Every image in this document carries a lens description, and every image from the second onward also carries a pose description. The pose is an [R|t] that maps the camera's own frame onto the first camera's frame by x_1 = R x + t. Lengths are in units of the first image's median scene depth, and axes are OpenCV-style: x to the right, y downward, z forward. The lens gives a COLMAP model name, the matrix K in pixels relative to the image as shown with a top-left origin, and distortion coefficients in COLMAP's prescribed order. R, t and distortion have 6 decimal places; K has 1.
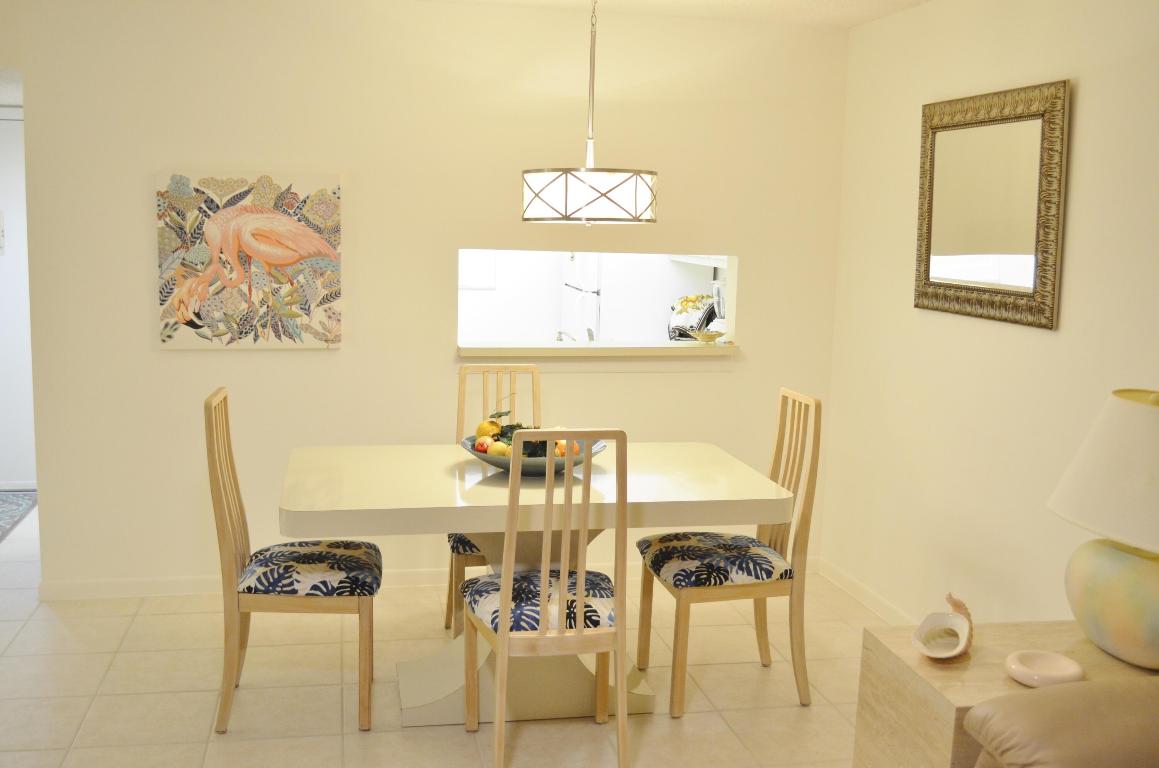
lens RADIAL K [[1184.9, 0, 578.5], [0, 1184.9, 385.7], [0, 0, 1]] dist [-0.041369, 0.000000]
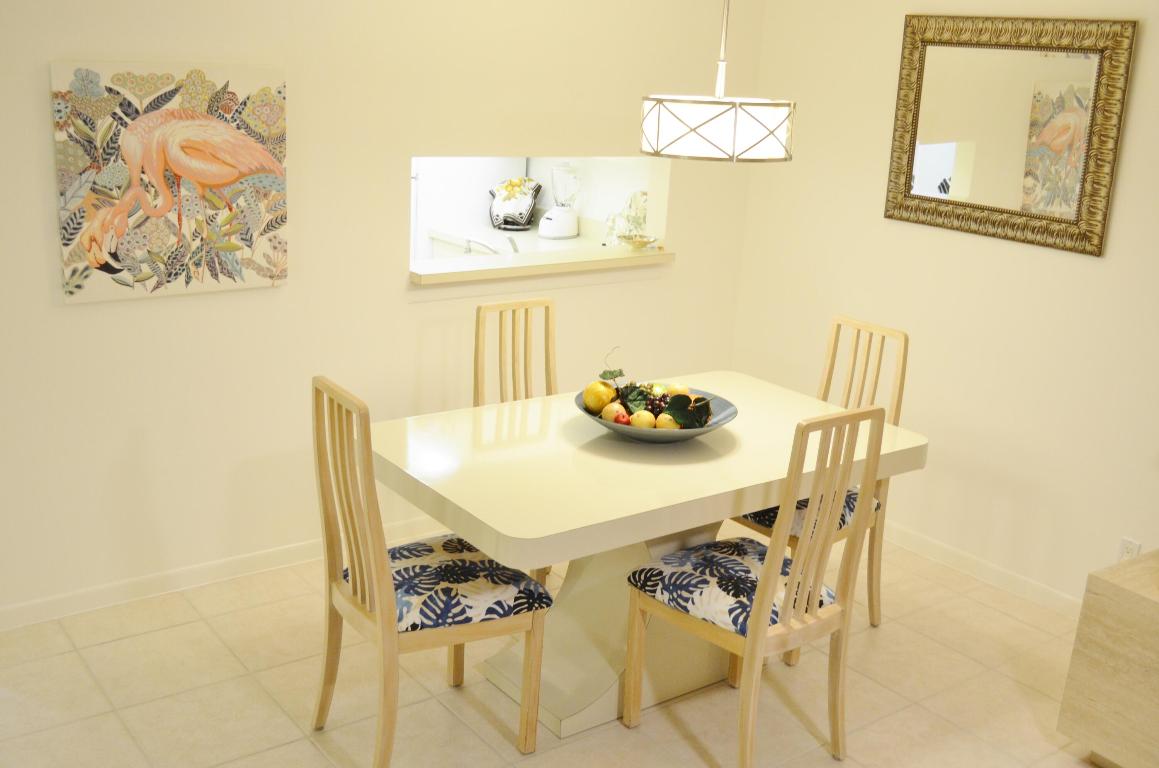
lens RADIAL K [[1184.9, 0, 580.1], [0, 1184.9, 381.9], [0, 0, 1]] dist [-0.041369, 0.000000]
pose [[0.901155, -0.092406, 0.423535, -0.388743], [0.027611, 0.987268, 0.156651, -0.091955], [-0.432618, -0.129472, 0.892232, 0.185973]]
